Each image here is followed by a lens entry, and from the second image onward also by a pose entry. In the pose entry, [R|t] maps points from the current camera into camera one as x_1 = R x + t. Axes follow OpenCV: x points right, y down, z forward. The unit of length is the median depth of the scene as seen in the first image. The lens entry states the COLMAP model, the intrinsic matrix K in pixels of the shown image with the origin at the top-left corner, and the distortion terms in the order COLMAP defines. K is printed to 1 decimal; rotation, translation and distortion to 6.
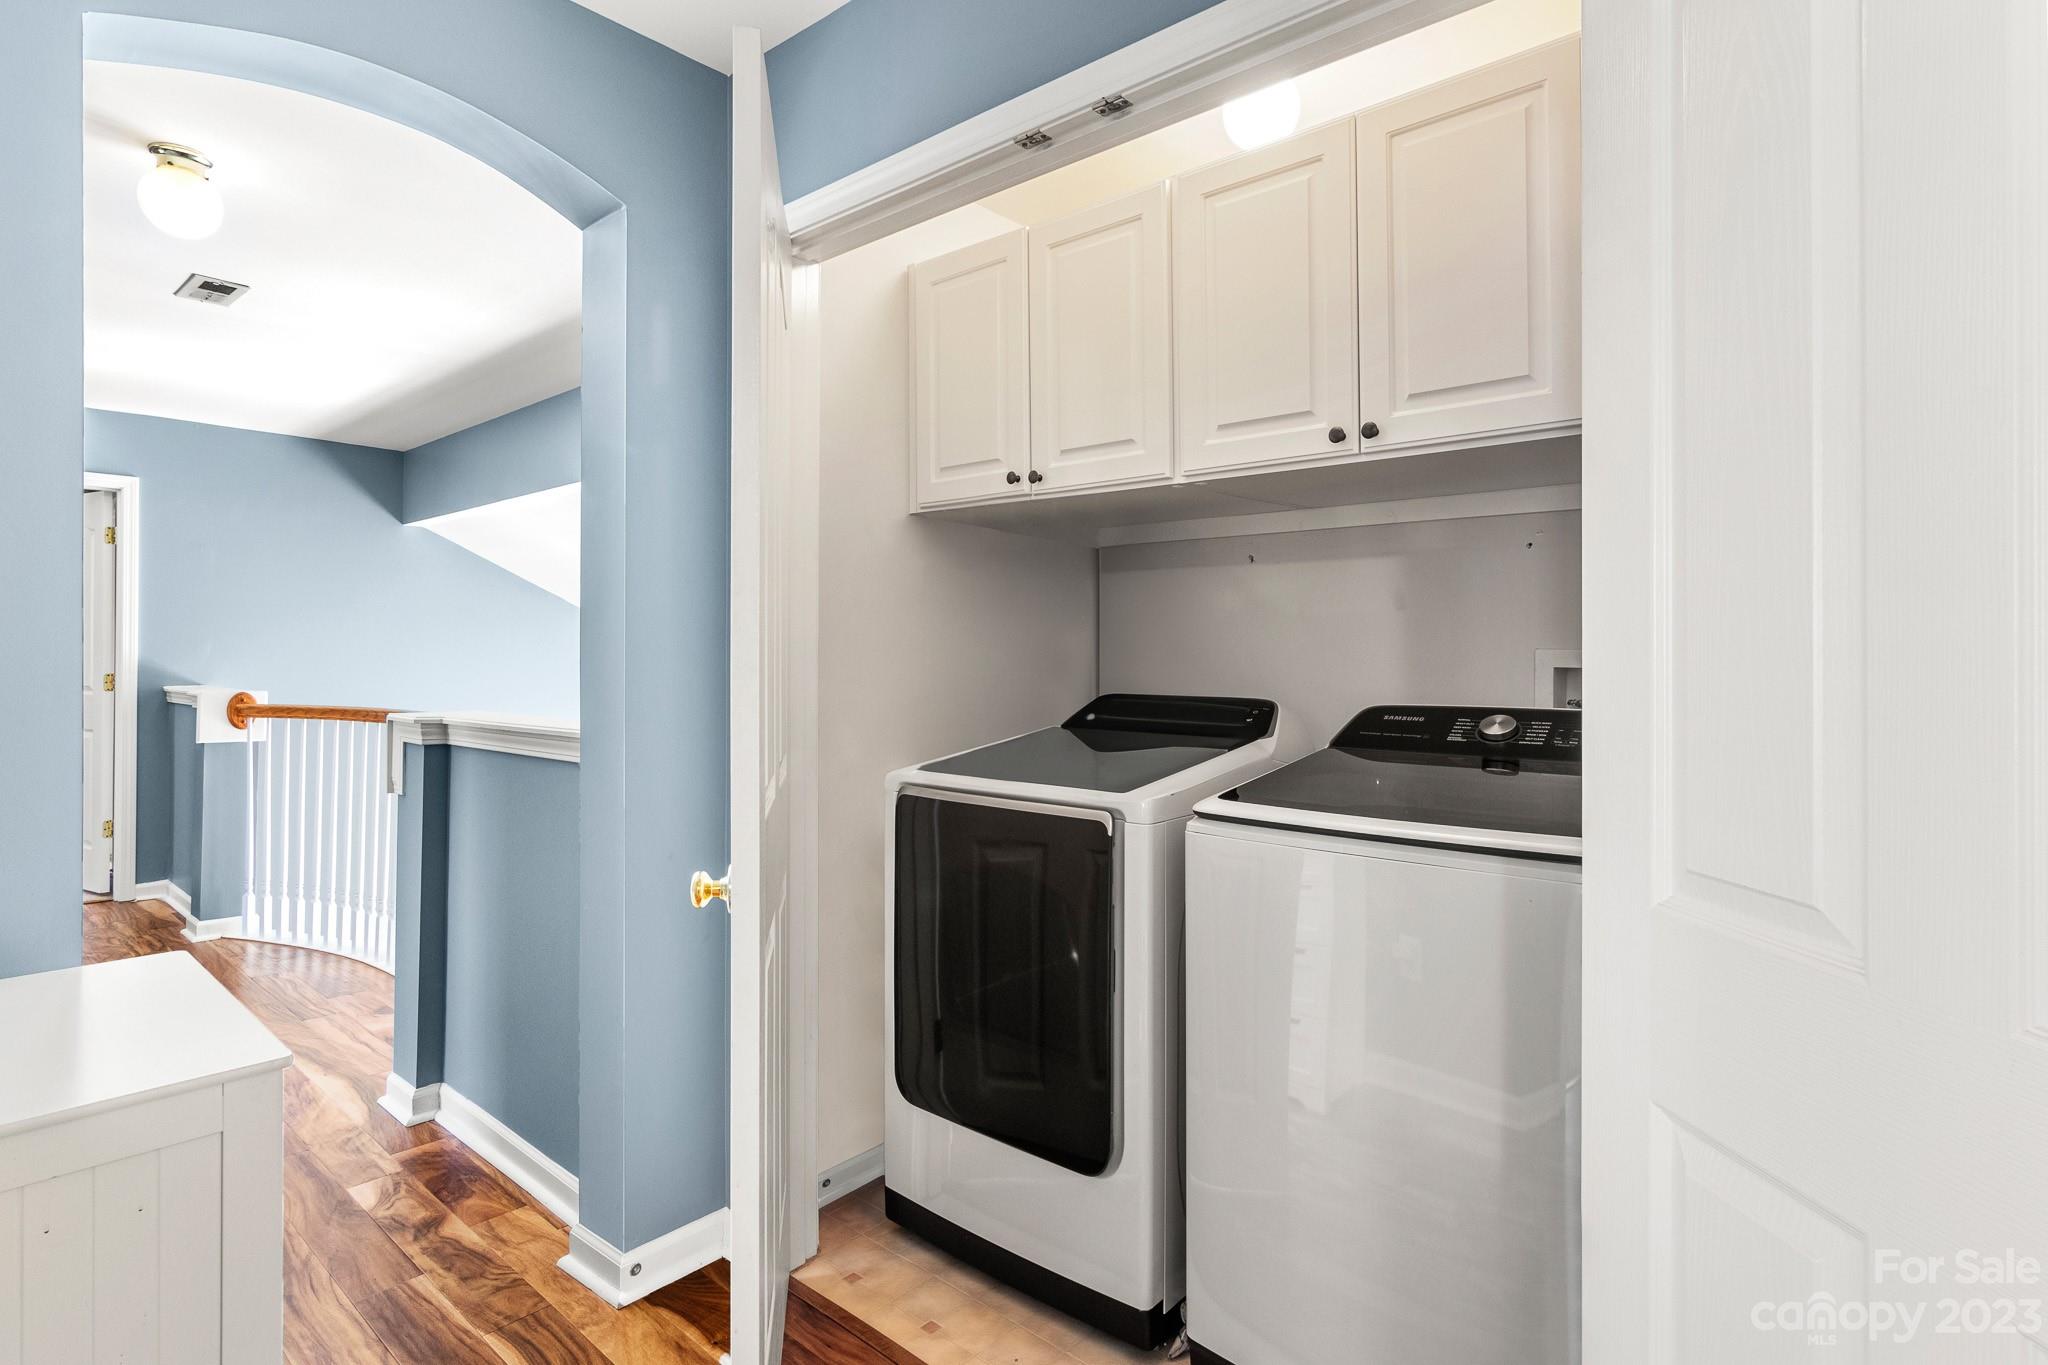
lens RADIAL K [[1029.3, 0, 1028.5], [0, 1029.3, 658.4], [0, 0, 1]] dist [-0.002055, -0.000759]
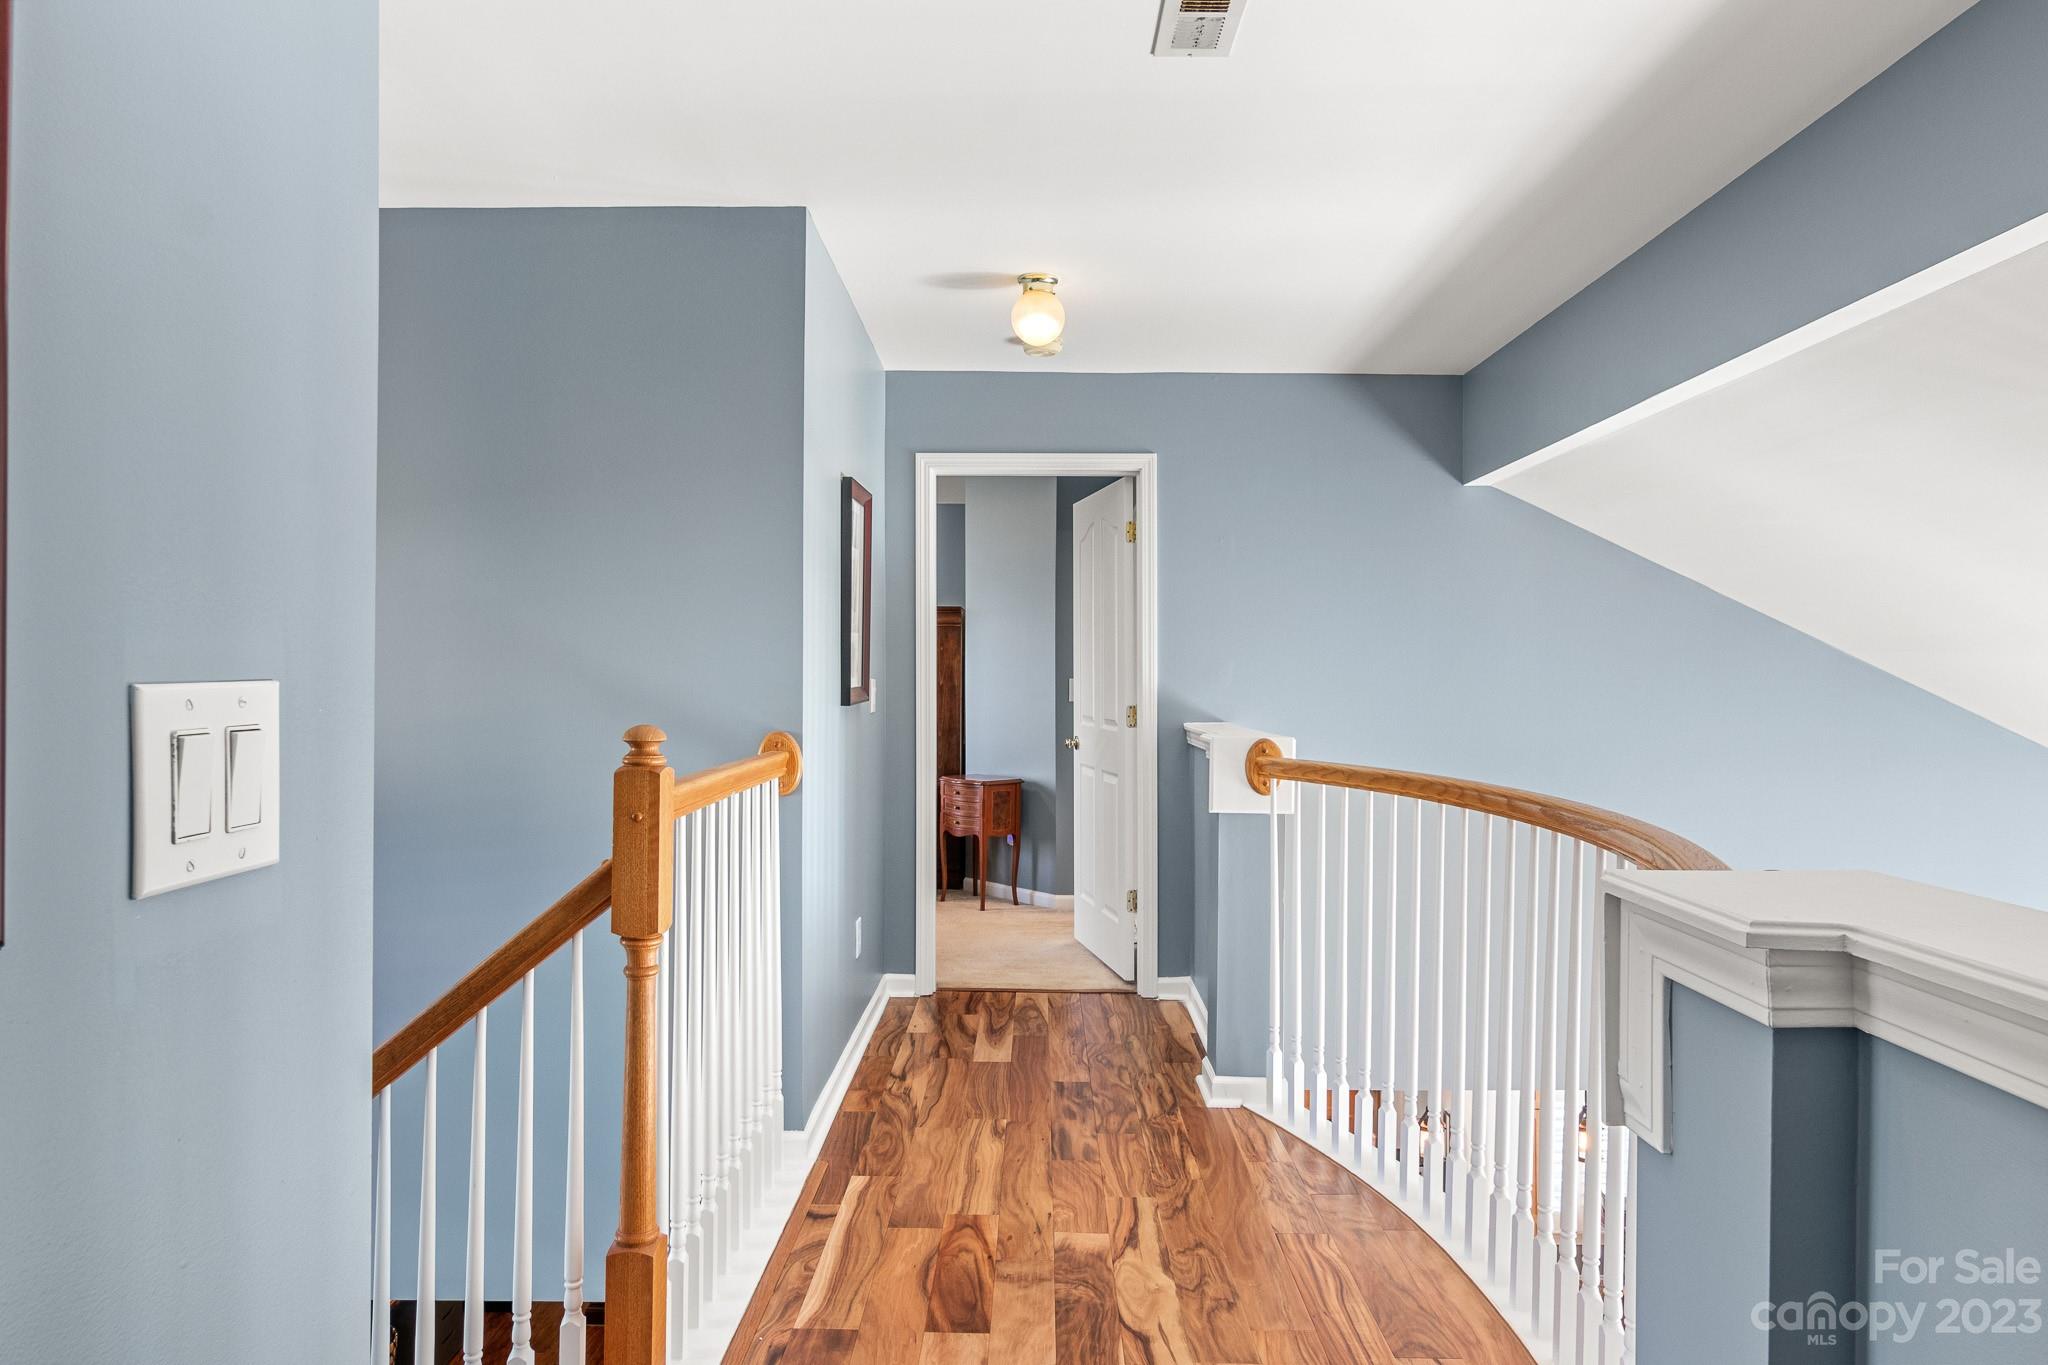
lens RADIAL K [[1190.3, 0, 1024.8], [0, 1190.3, 682.4], [0, 0, 1]] dist [-0.003627, -0.000400]
pose [[0.650292, -0.006181, -0.759659, -0.284915], [0.008306, 0.999965, -0.001027, -0.003534], [0.759639, -0.005642, 0.650320, 0.387658]]
